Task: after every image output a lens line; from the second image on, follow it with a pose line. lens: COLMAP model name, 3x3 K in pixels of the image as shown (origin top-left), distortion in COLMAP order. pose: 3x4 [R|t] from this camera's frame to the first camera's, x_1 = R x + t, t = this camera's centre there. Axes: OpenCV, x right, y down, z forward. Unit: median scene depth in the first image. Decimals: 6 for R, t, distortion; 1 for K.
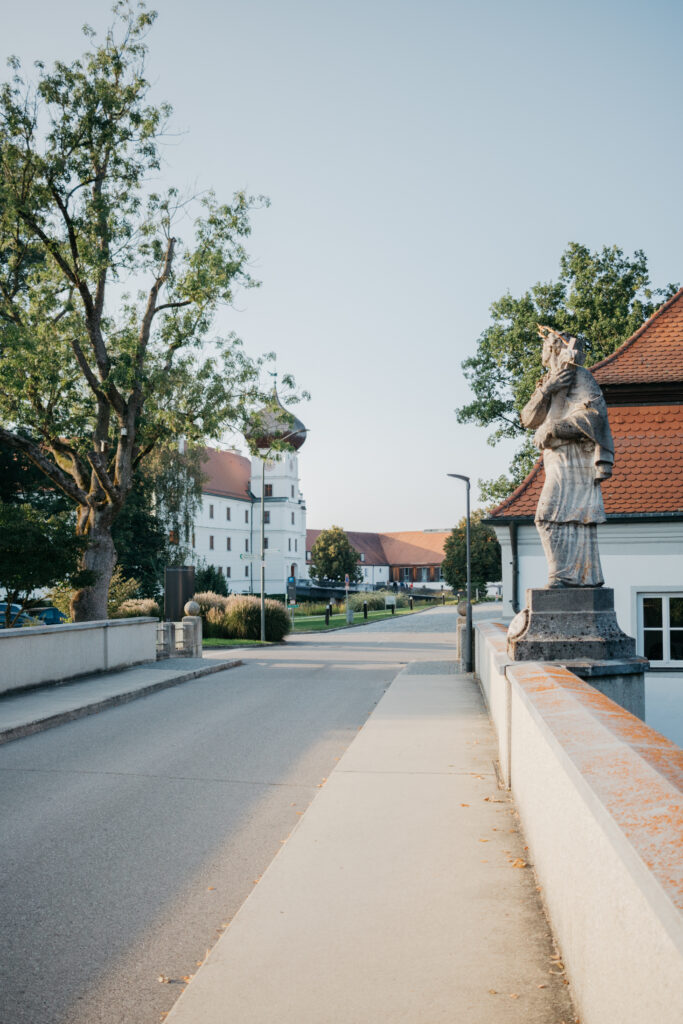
lens RADIAL K [[1127.6, 0, 341.5], [0, 1127.6, 512.0], [0, 0, 1]] dist [-0.118562, 0.085413]
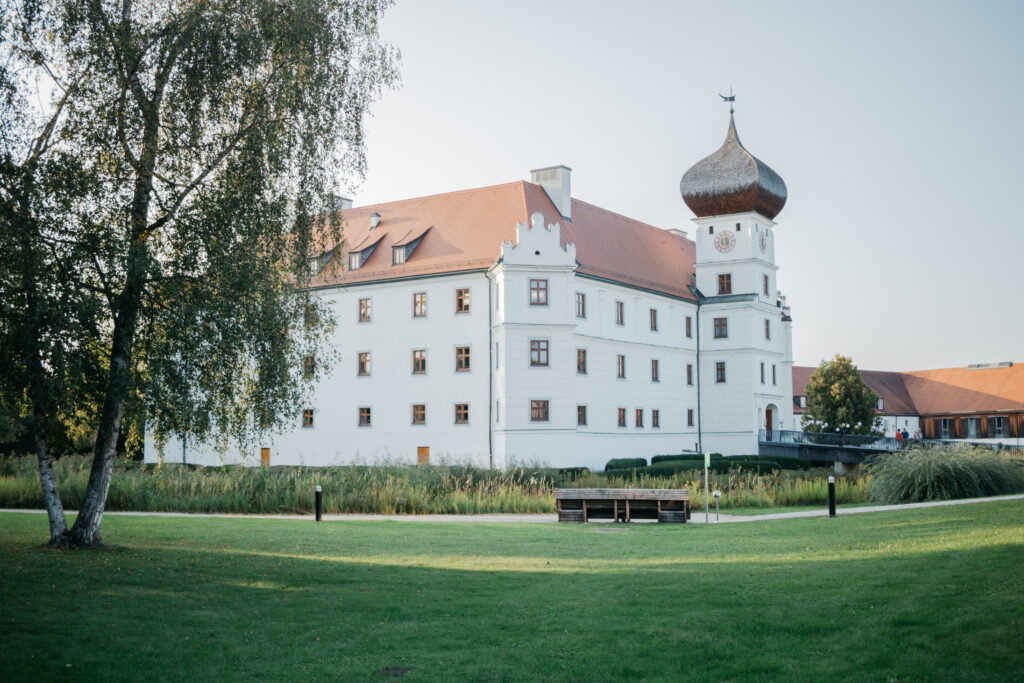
lens RADIAL K [[1127.6, 0, 512.0], [0, 1127.6, 341.5], [0, 0, 1]] dist [-0.118562, 0.085413]
pose [[0.957789, -0.026306, -0.286265, -0.009265], [0.017594, 0.999302, -0.032964, 0.104182], [0.286932, 0.026536, 0.957583, 1.382041]]
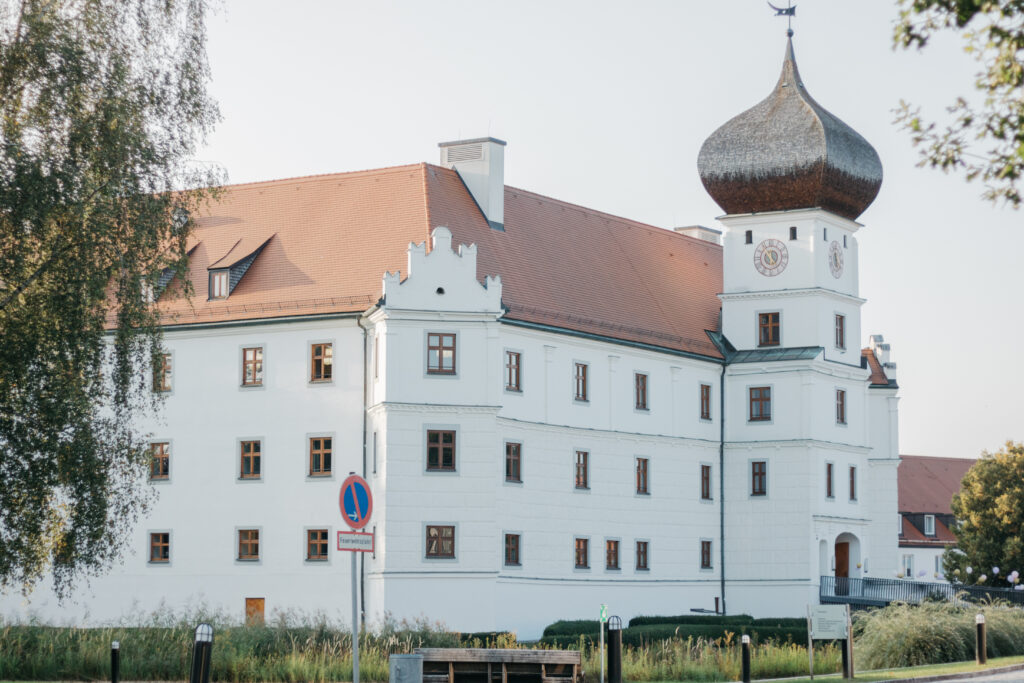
lens RADIAL K [[2438.7, 0, 512.0], [0, 2438.7, 341.5], [0, 0, 1]] dist [-0.088851, -0.013431]
pose [[0.964070, -0.018714, -0.264990, 0.216854], [0.006218, 0.998832, -0.047916, 0.075076], [0.265577, 0.044546, 0.963060, 0.822655]]
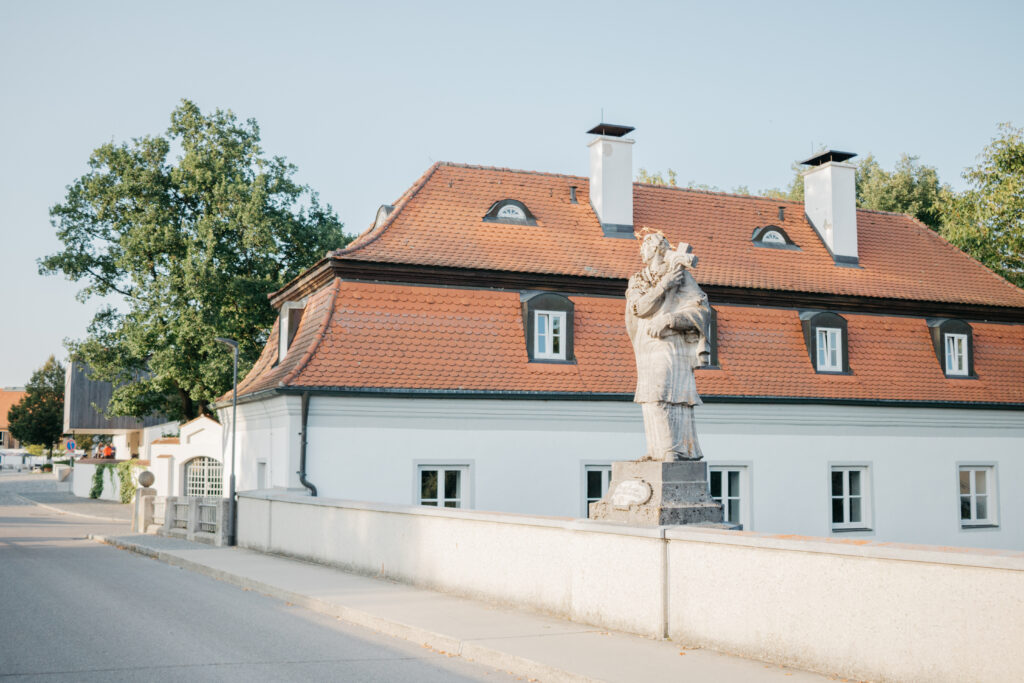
lens RADIAL K [[1170.1, 0, 512.0], [0, 1170.1, 341.5], [0, 0, 1]] dist [-0.120338, 0.009430]
pose [[0.812661, 0.067396, 0.578826, -0.142491], [-0.047952, 0.997655, -0.048840, 0.002844], [-0.580761, 0.011934, 0.813987, 0.029577]]
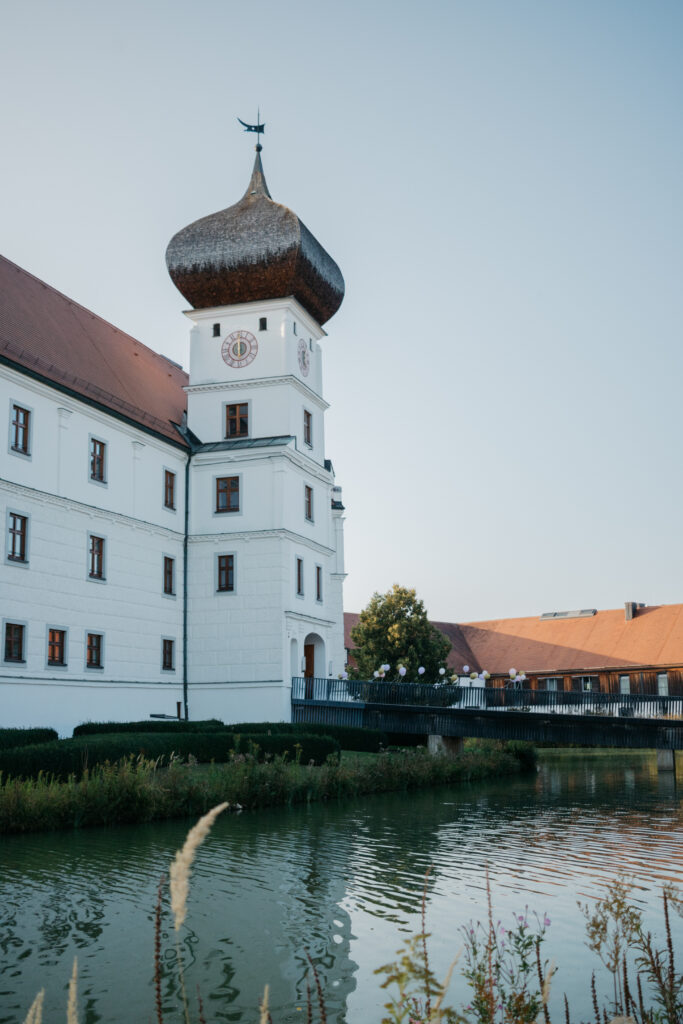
lens RADIAL K [[1127.6, 0, 341.5], [0, 1127.6, 512.0], [0, 0, 1]] dist [-0.118562, 0.085413]
pose [[0.999728, -0.013927, -0.018712, -0.095126], [0.011555, 0.992535, -0.121411, 0.179074], [0.020263, 0.121161, 0.992426, 2.341621]]
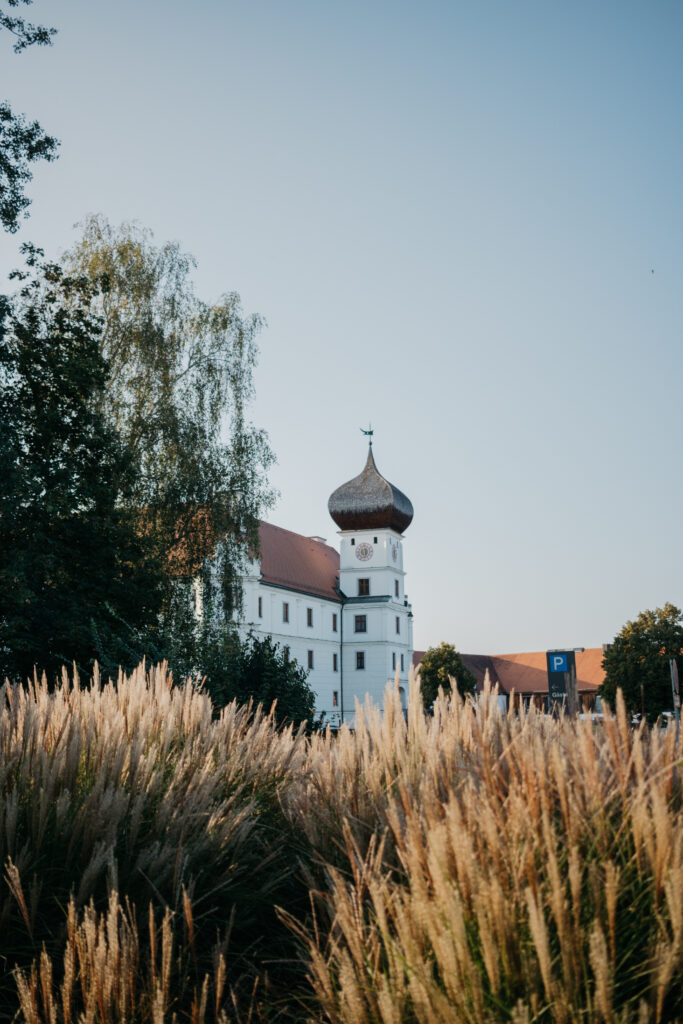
lens RADIAL K [[1127.6, 0, 341.5], [0, 1127.6, 512.0], [0, 0, 1]] dist [-0.118562, 0.085413]
pose [[0.997519, -0.017665, -0.068148, -0.101349], [0.009324, 0.992629, -0.120837, 0.073117], [0.069780, 0.119902, 0.990330, 0.951661]]
